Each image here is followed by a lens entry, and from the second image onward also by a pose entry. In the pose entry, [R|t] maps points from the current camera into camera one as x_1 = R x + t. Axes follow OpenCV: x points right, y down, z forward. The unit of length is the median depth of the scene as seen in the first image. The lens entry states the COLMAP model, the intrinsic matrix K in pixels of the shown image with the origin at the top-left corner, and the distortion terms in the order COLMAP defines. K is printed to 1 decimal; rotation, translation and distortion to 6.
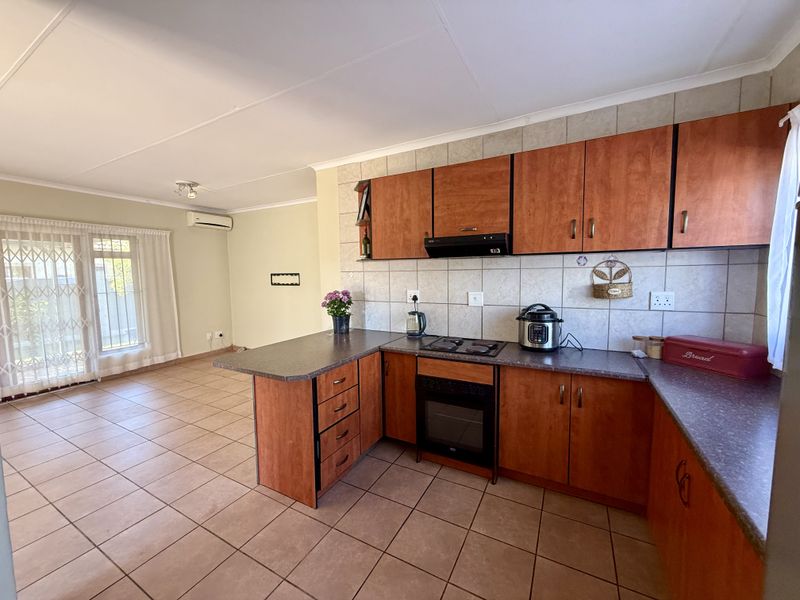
lens RADIAL K [[318.7, 0, 398.4], [0, 318.7, 298.8], [0, 0, 1]] dist [0.000010, 0.000775]
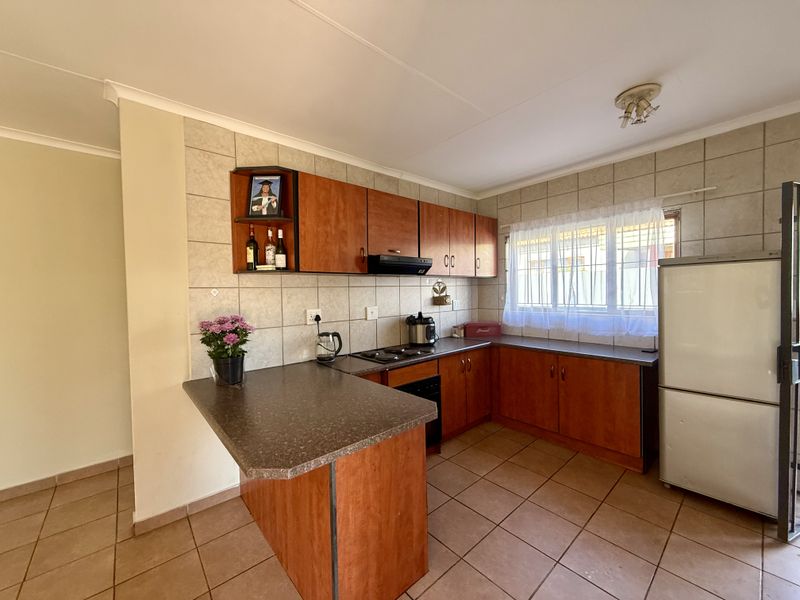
lens RADIAL K [[318.7, 0, 397.8], [0, 318.7, 298.6], [0, 0, 1]] dist [0.000010, 0.000775]
pose [[0.350538, -0.016060, 0.936411, -0.833191], [0.091943, 0.995613, -0.017342, -0.024381], [-0.932025, 0.092175, 0.350476, 0.577135]]
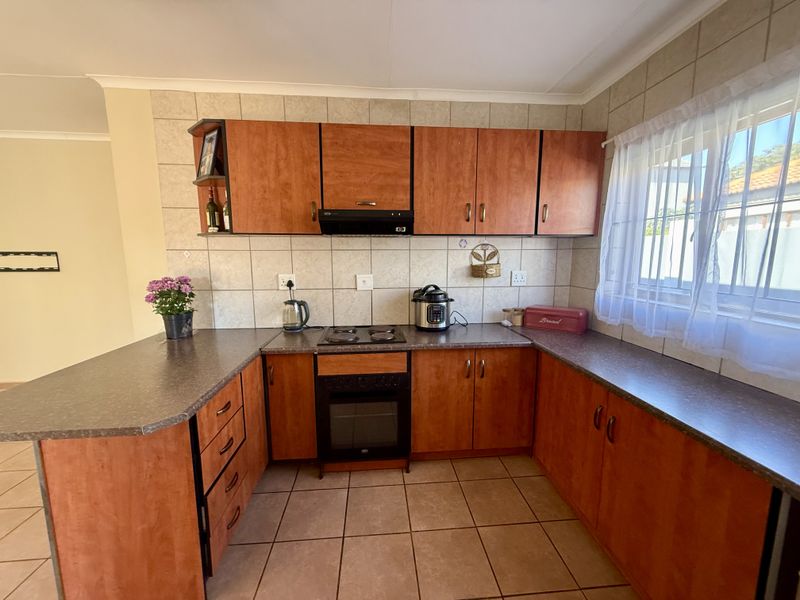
lens RADIAL K [[318.7, 0, 398.2], [0, 318.7, 298.7], [0, 0, 1]] dist [0.000010, 0.000775]
pose [[0.836772, -0.062436, 0.543980, -0.195377], [0.035009, 0.997545, 0.060641, -0.005002], [-0.546431, -0.031699, 0.836904, 0.196353]]
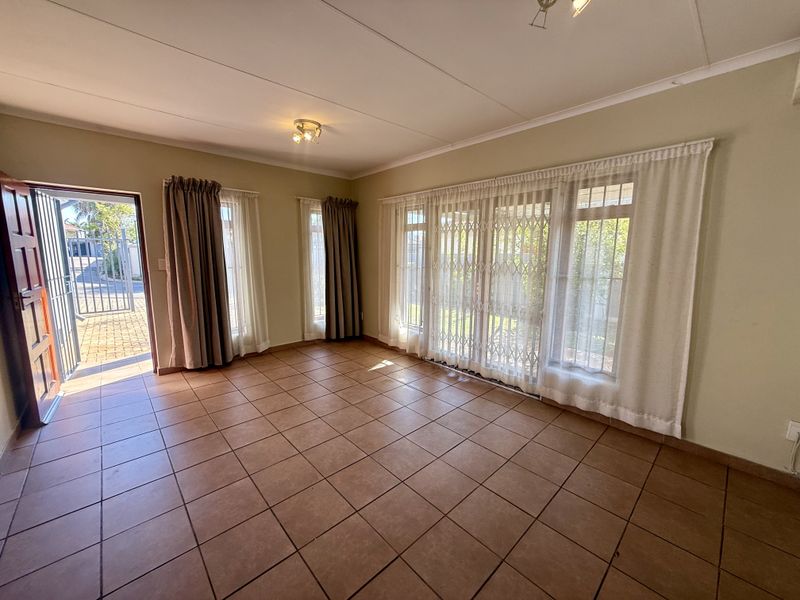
lens RADIAL K [[318.7, 0, 398.9], [0, 318.7, 300.7], [0, 0, 1]] dist [0.000010, 0.000775]
pose [[-0.316226, 0.153302, -0.936216, -0.377690], [-0.073667, 0.979909, 0.185340, -0.115406], [0.945820, 0.127577, -0.298579, 1.580316]]
